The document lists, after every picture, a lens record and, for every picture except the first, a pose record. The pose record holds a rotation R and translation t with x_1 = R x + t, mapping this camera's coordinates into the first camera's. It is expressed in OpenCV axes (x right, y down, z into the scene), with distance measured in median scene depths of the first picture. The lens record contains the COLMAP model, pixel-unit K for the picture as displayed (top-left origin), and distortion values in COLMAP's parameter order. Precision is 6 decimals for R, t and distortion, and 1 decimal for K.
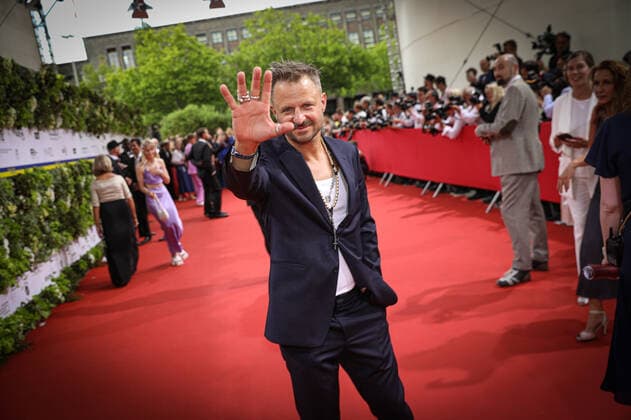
lens RADIAL K [[646.5, 0, 317.0], [0, 646.5, 206.0], [0, 0, 1]] dist [0.024657, 0.000000]
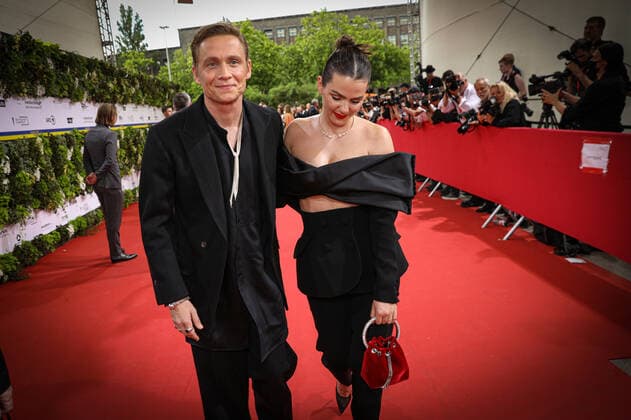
lens RADIAL K [[460.7, 0, 310.2], [0, 460.7, 204.1], [0, 0, 1]] dist [-0.064232, 0.020289]
pose [[0.989098, 0.094271, -0.113130, 0.070515], [-0.084536, 0.992529, 0.087975, -0.038456], [0.120578, -0.077452, 0.989678, 0.263356]]
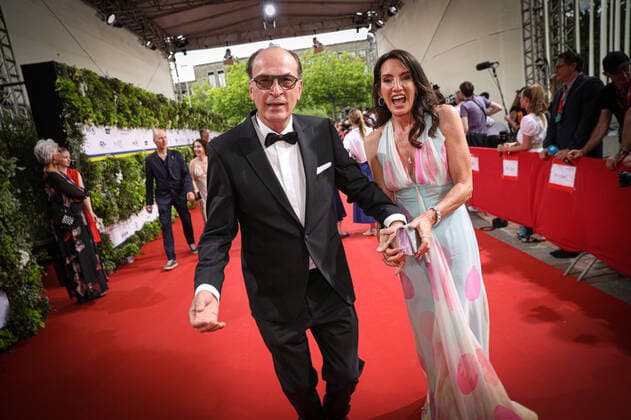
lens RADIAL K [[519.8, 0, 318.0], [0, 519.8, 208.9], [0, 0, 1]] dist [-0.005859, -0.009055]
pose [[0.994840, 0.039375, -0.093500, 0.126401], [-0.035677, 0.998526, 0.040892, 0.036203], [0.094972, -0.037345, 0.994779, -0.428206]]
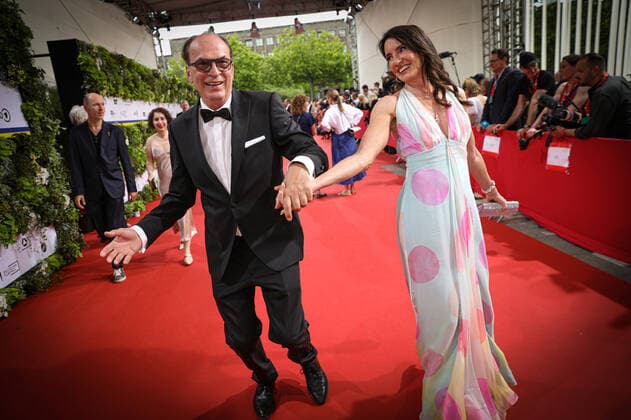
lens RADIAL K [[555.8, 0, 326.3], [0, 555.8, 200.8], [0, 0, 1]] dist [0.034247, 0.018547]
pose [[0.997901, 0.056822, -0.031060, 0.130110], [-0.055311, 0.997339, 0.047502, 0.064961], [0.033677, -0.045685, 0.998388, -0.618008]]
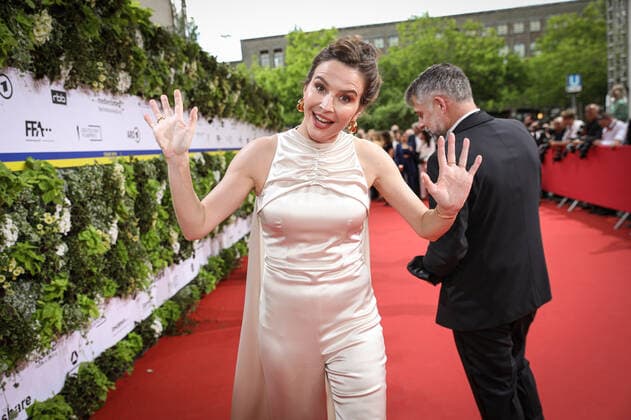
lens RADIAL K [[519.8, 0, 325.7], [0, 519.8, 190.1], [0, 0, 1]] dist [-0.005859, -0.009055]
pose [[0.979019, 0.095573, -0.179964, -0.100170], [-0.099581, 0.994940, -0.013347, -0.034907], [0.177778, 0.030988, 0.983583, 0.430619]]
